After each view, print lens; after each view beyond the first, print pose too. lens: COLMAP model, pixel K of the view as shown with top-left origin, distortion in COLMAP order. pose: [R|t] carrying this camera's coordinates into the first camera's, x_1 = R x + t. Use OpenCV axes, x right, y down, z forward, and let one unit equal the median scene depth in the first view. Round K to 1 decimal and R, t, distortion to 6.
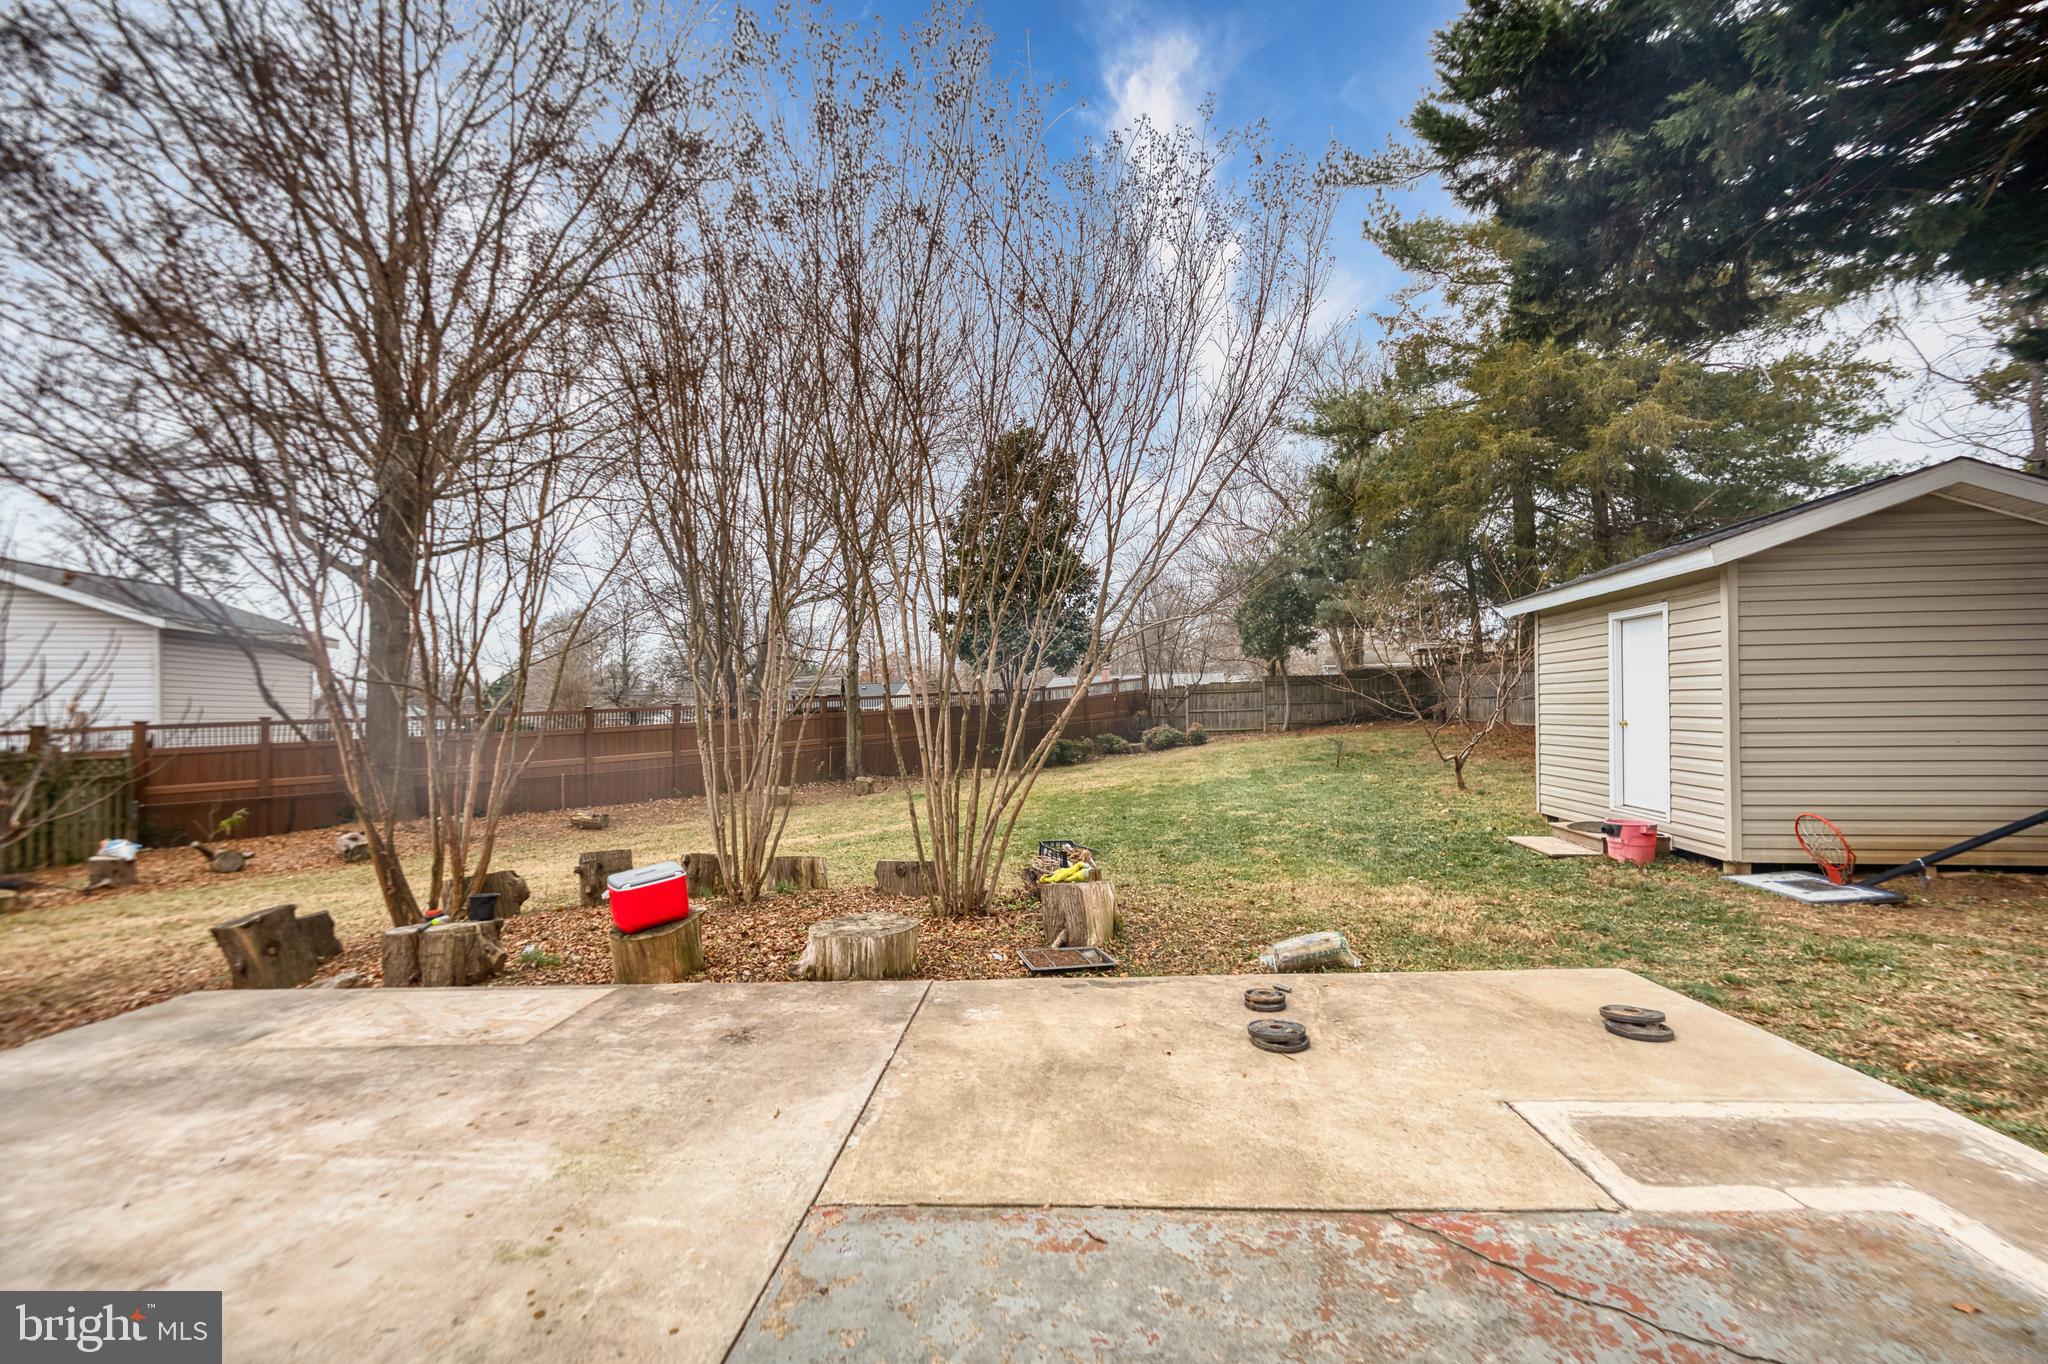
lens RADIAL K [[856.1, 0, 1031.1], [0, 856.1, 693.9], [0, 0, 1]] dist [0.001063, -0.000032]
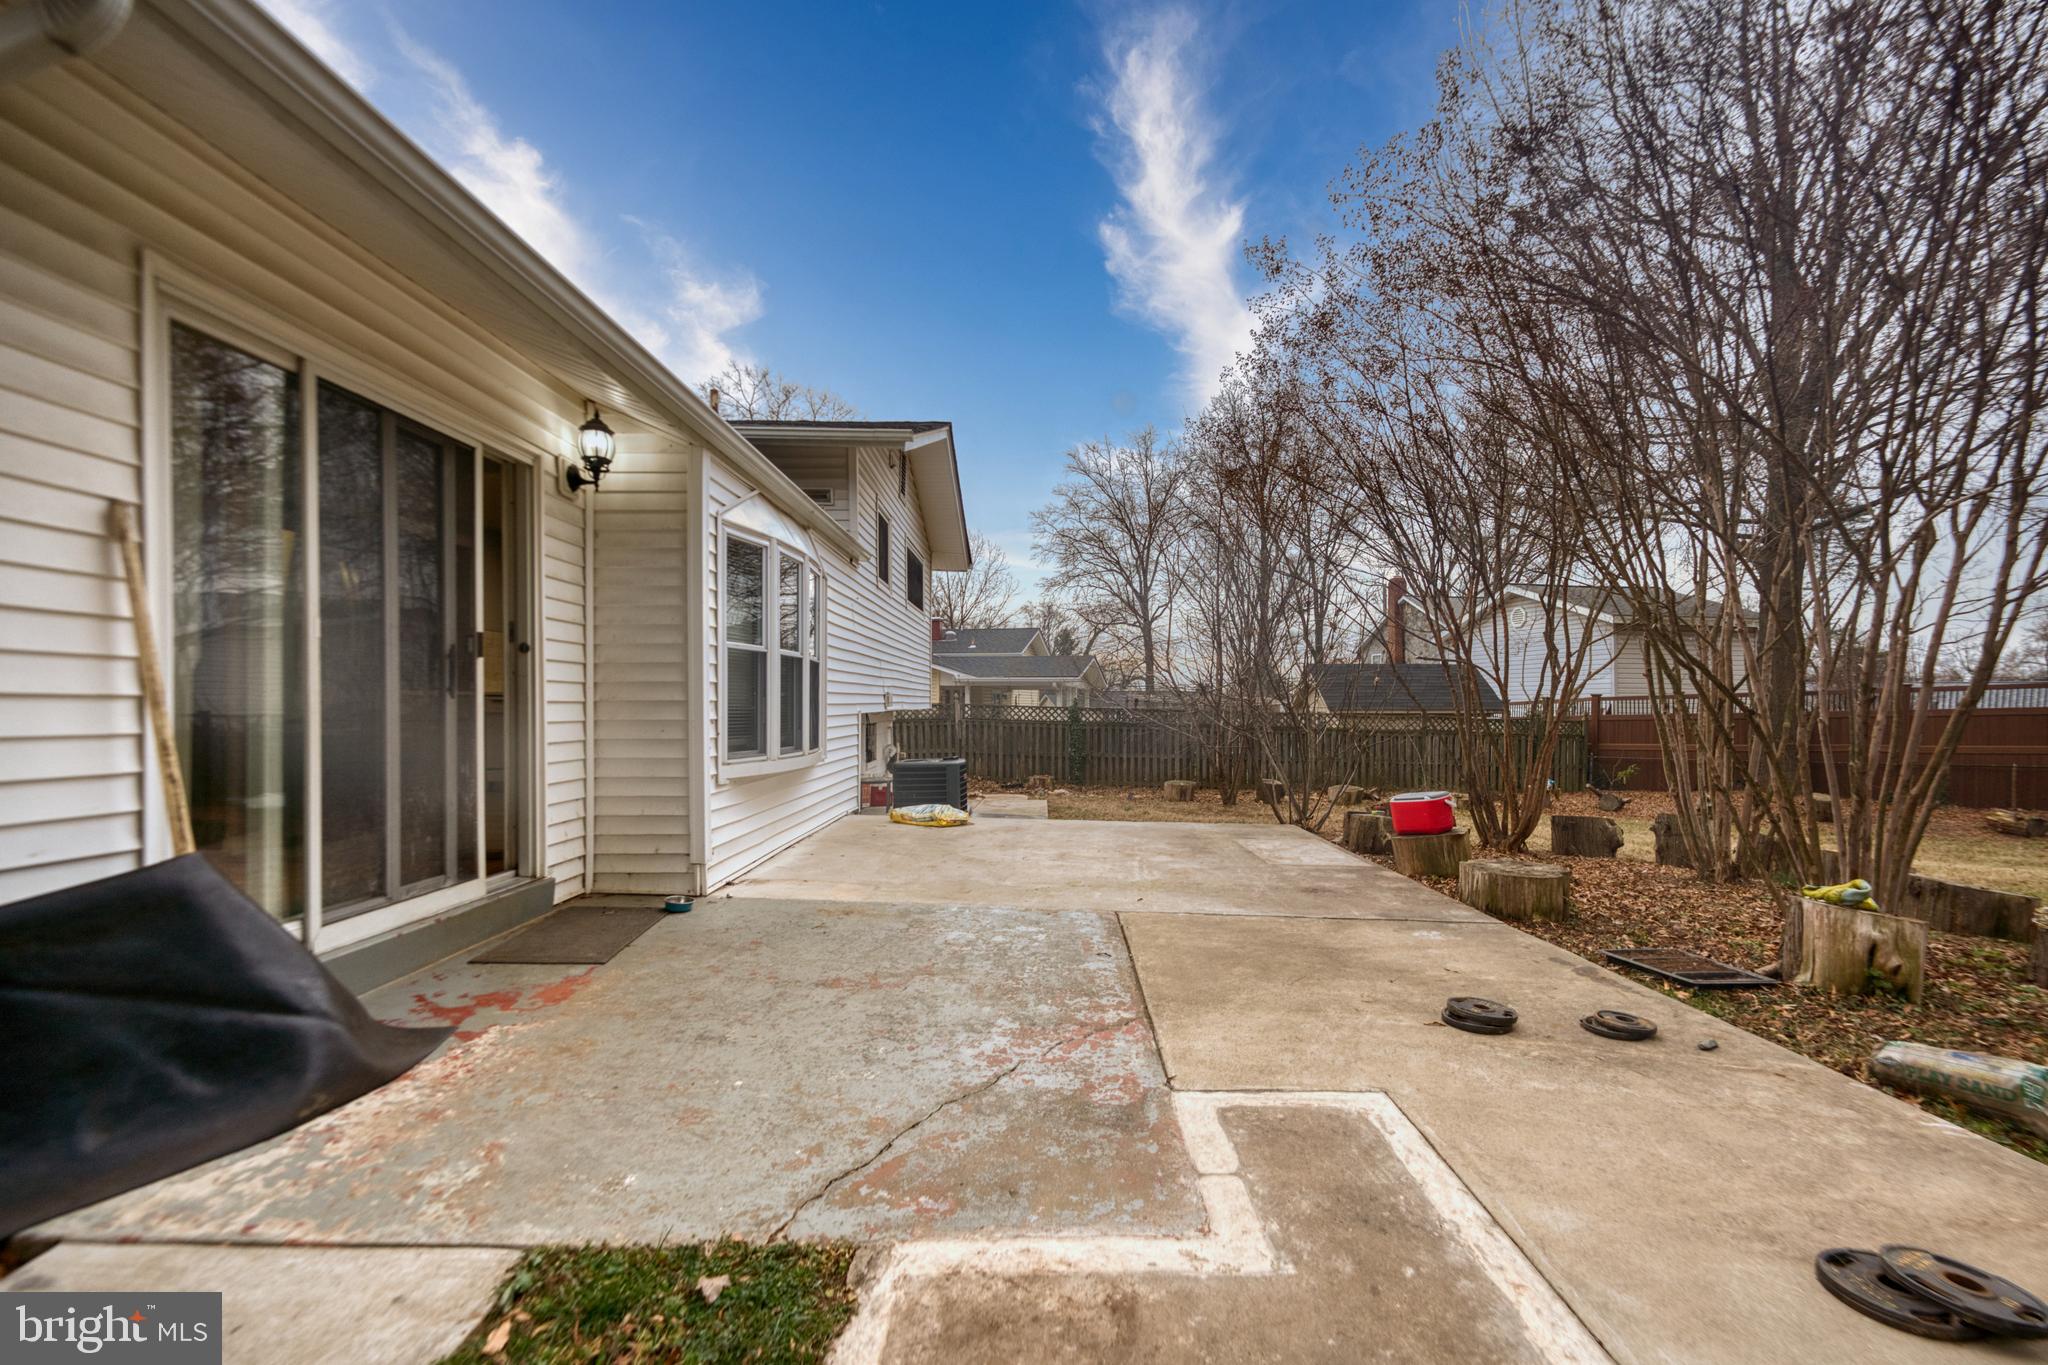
lens RADIAL K [[856.1, 0, 1031.1], [0, 856.1, 694.4], [0, 0, 1]] dist [0.001063, -0.000032]
pose [[0.015549, 0.001932, -0.999877, 1.263809], [0.019868, 0.999800, 0.002241, 0.058241], [0.999682, -0.019901, 0.015508, 0.568999]]
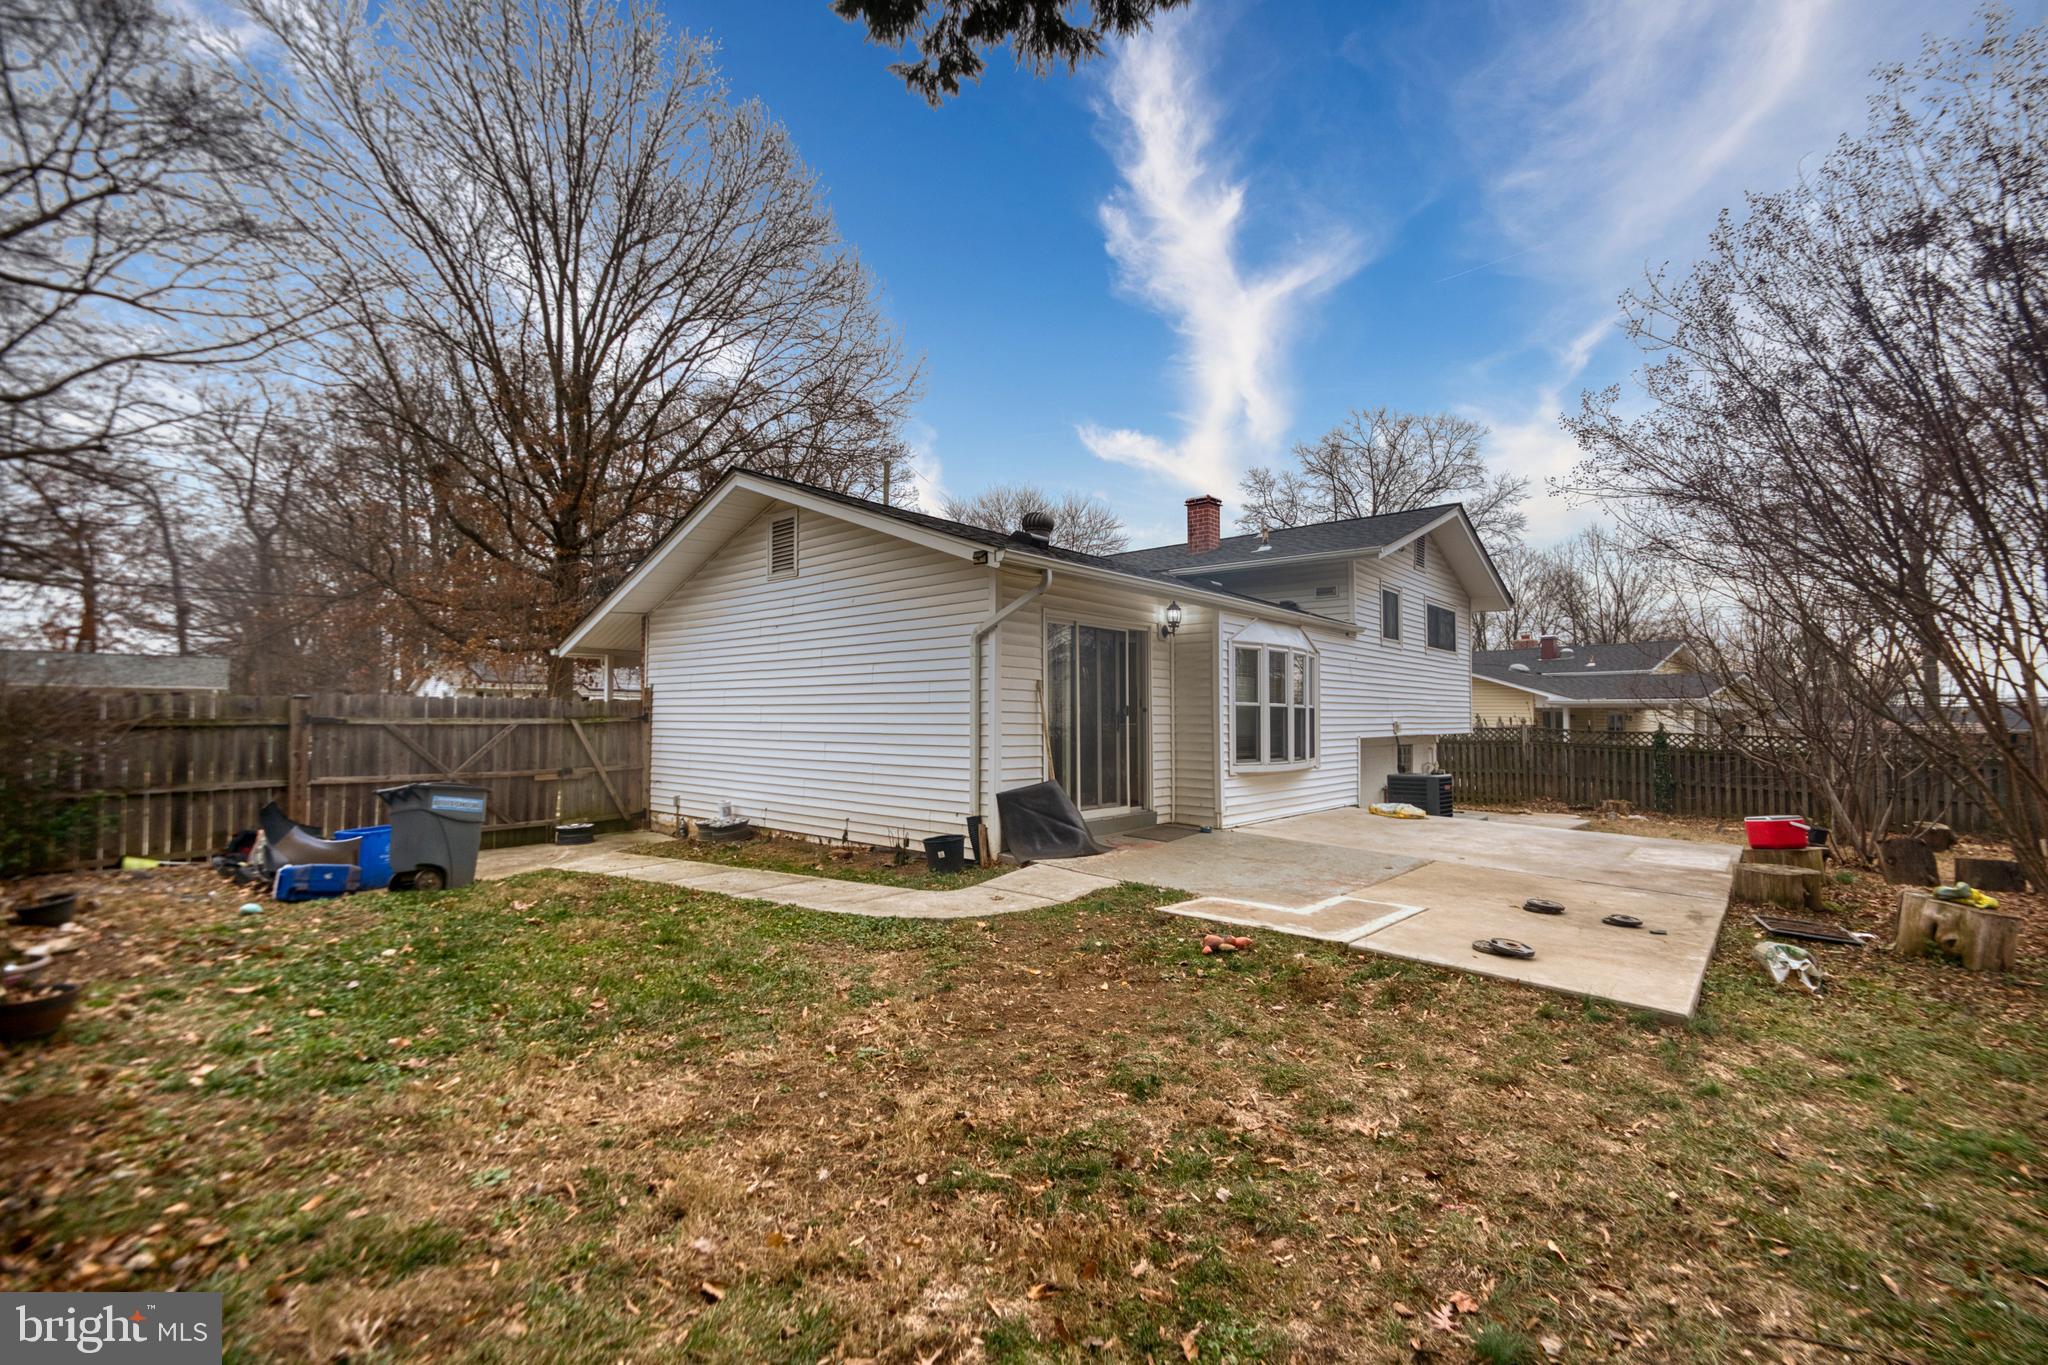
lens RADIAL K [[856.1, 0, 1031.1], [0, 856.1, 694.4], [0, 0, 1]] dist [0.001063, -0.000032]
pose [[-0.642169, -0.011709, -0.766474, 2.550153], [0.015068, 0.999497, -0.027893, -0.002725], [0.766415, -0.029461, -0.641670, 1.472417]]
